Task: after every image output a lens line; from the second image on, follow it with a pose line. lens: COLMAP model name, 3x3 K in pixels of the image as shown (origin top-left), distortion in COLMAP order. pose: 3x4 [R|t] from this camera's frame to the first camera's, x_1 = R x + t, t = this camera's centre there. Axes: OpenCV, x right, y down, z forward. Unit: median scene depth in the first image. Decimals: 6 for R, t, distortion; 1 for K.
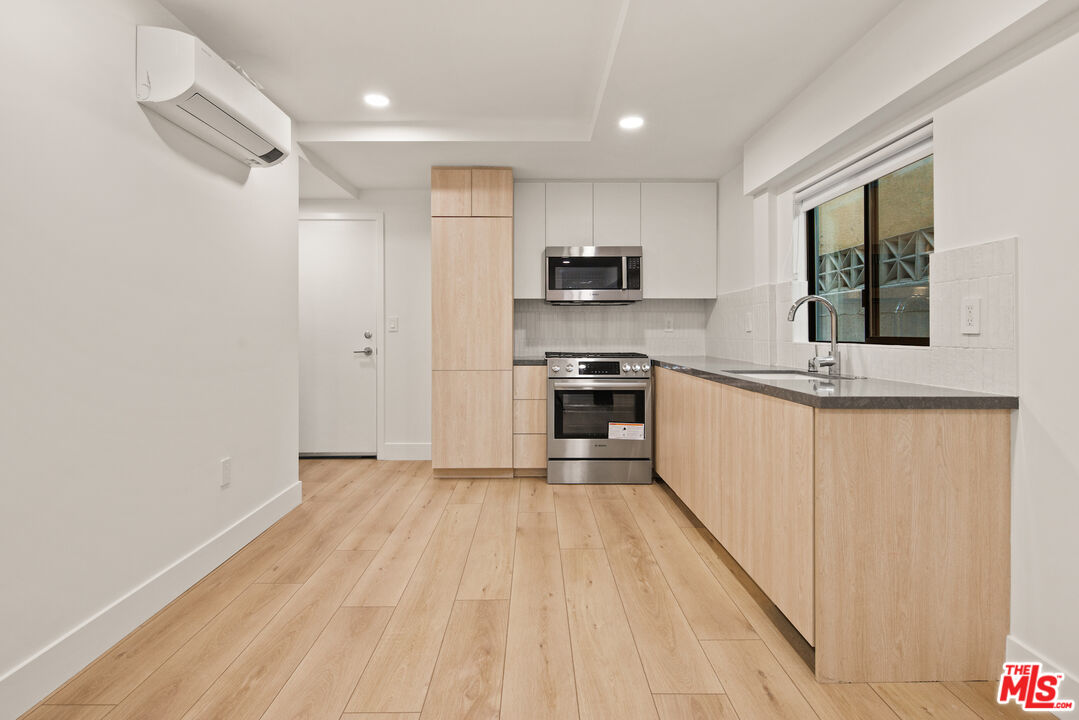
lens RADIAL K [[527.8, 0, 536.2], [0, 527.8, 333.6], [0, 0, 1]] dist [0.000902, -0.000357]
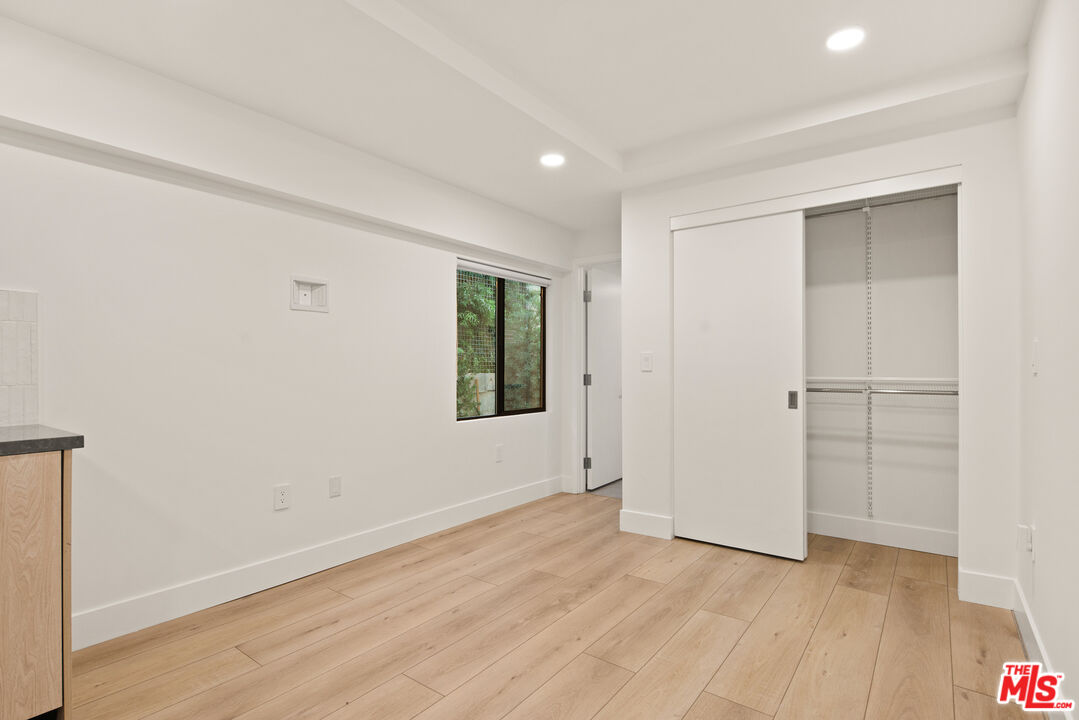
lens RADIAL K [[526.0, 0, 537.7], [0, 526.0, 366.3], [0, 0, 1]] dist [0.003558, -0.000681]
pose [[-0.795181, 0.006225, 0.606340, -0.320296], [0.005527, 0.999980, -0.003018, -0.001470], [-0.606347, 0.000951, -0.795200, 0.547923]]
